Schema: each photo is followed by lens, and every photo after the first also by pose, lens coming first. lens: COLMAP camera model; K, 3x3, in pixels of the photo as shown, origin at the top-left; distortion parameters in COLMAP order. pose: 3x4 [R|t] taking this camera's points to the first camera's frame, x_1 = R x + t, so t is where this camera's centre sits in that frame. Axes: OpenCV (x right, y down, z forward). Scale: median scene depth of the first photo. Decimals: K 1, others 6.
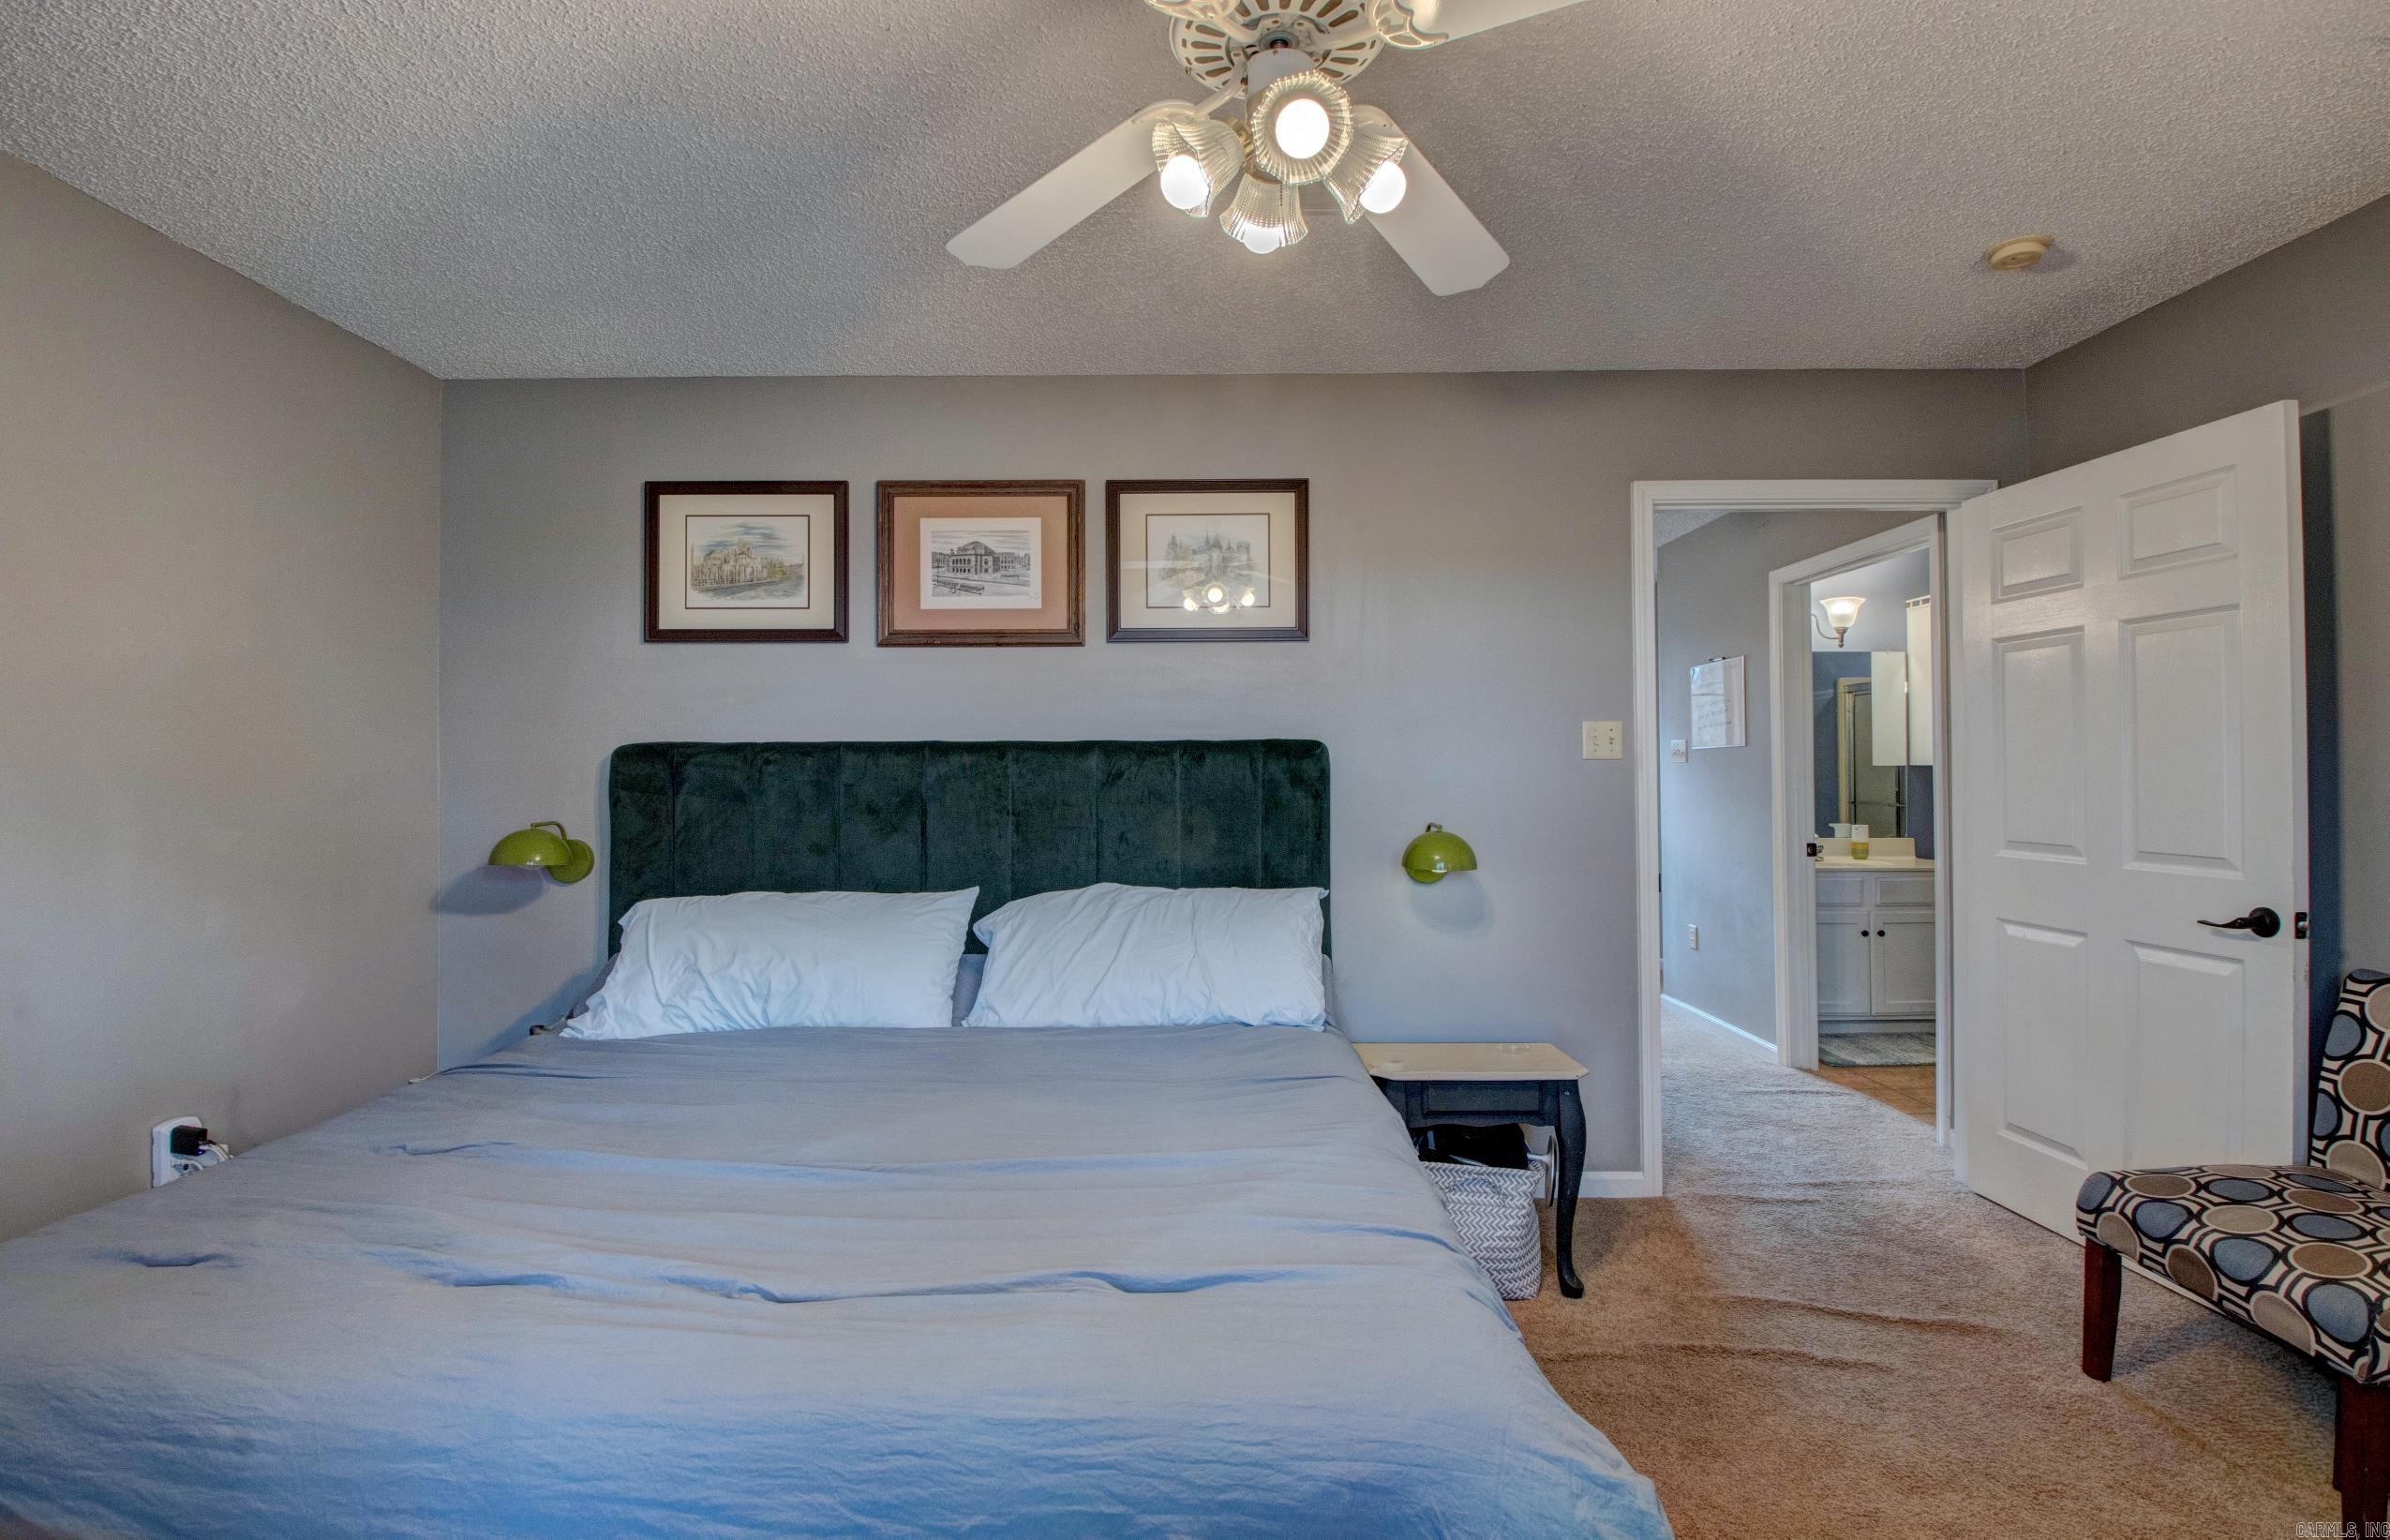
lens RADIAL K [[1118.8, 0, 1198.7], [0, 1118.8, 756.3], [0, 0, 1]] dist [0.000118, -0.004025]
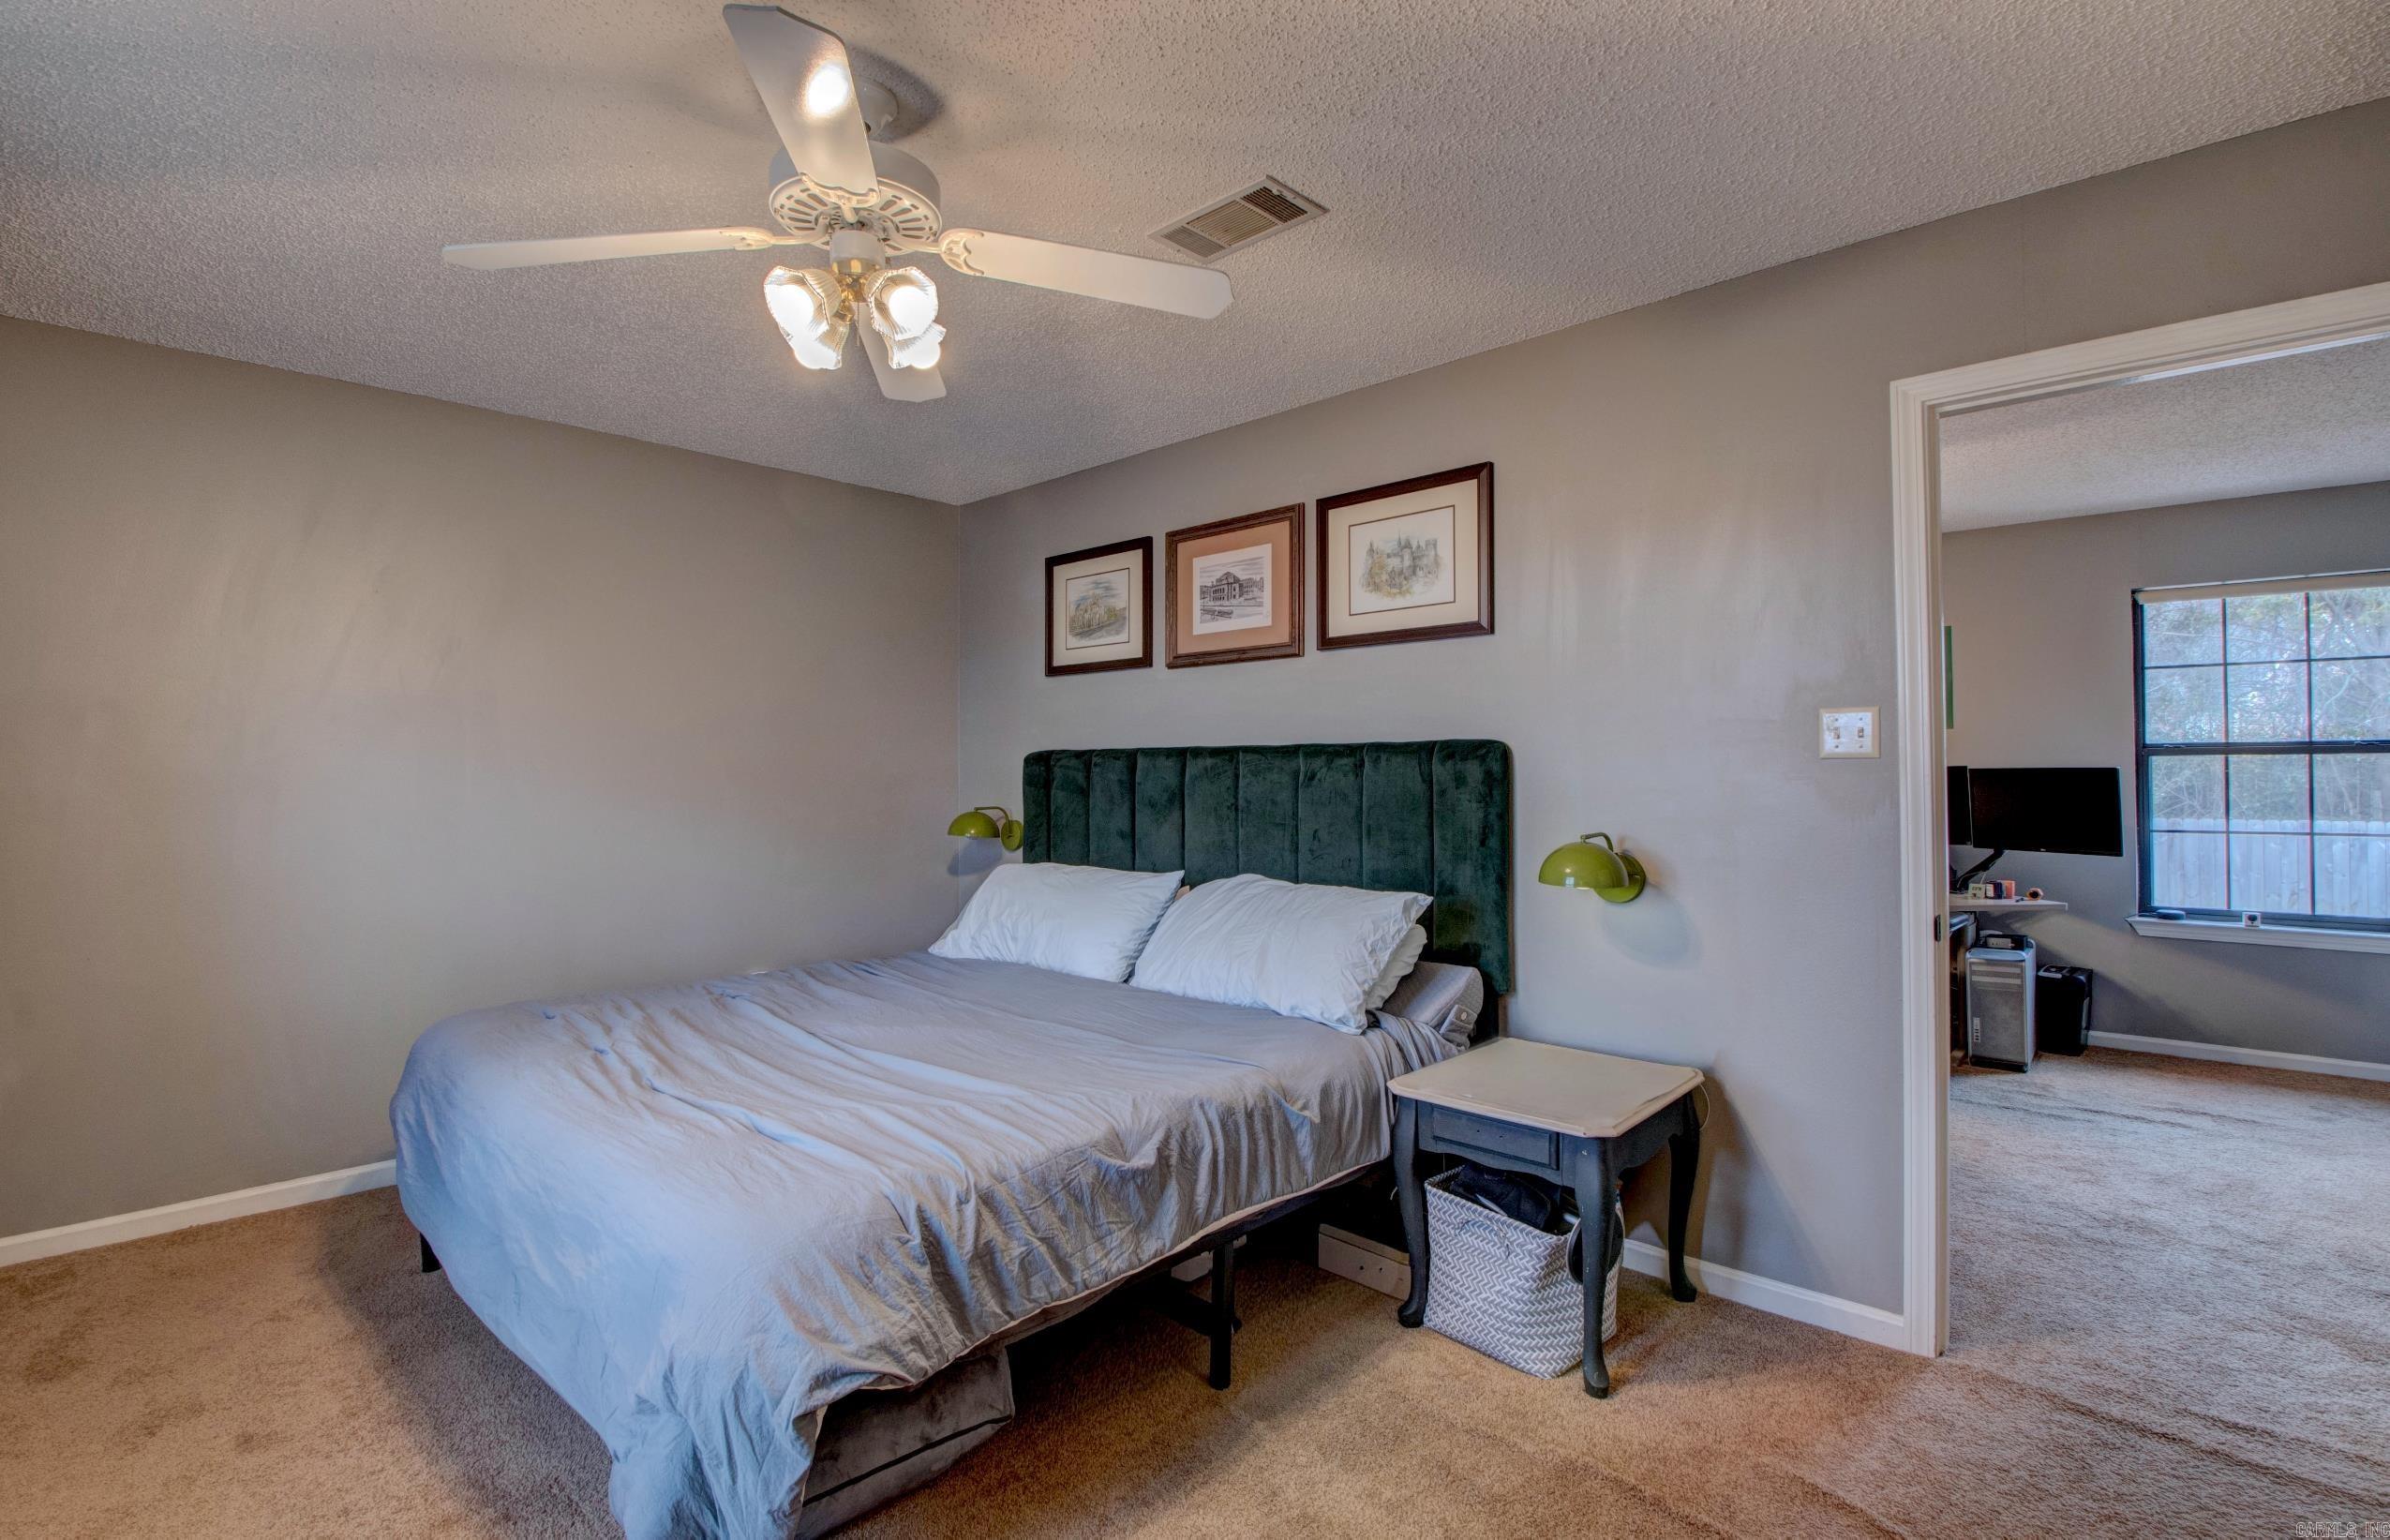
lens RADIAL K [[1118.8, 0, 1205.6], [0, 1118.8, 764.5], [0, 0, 1]] dist [0.000118, -0.004025]
pose [[0.721915, -0.003650, -0.691972, 0.578679], [0.014368, 0.999850, 0.009716, -0.006054], [0.691833, -0.016956, 0.721859, 0.152188]]
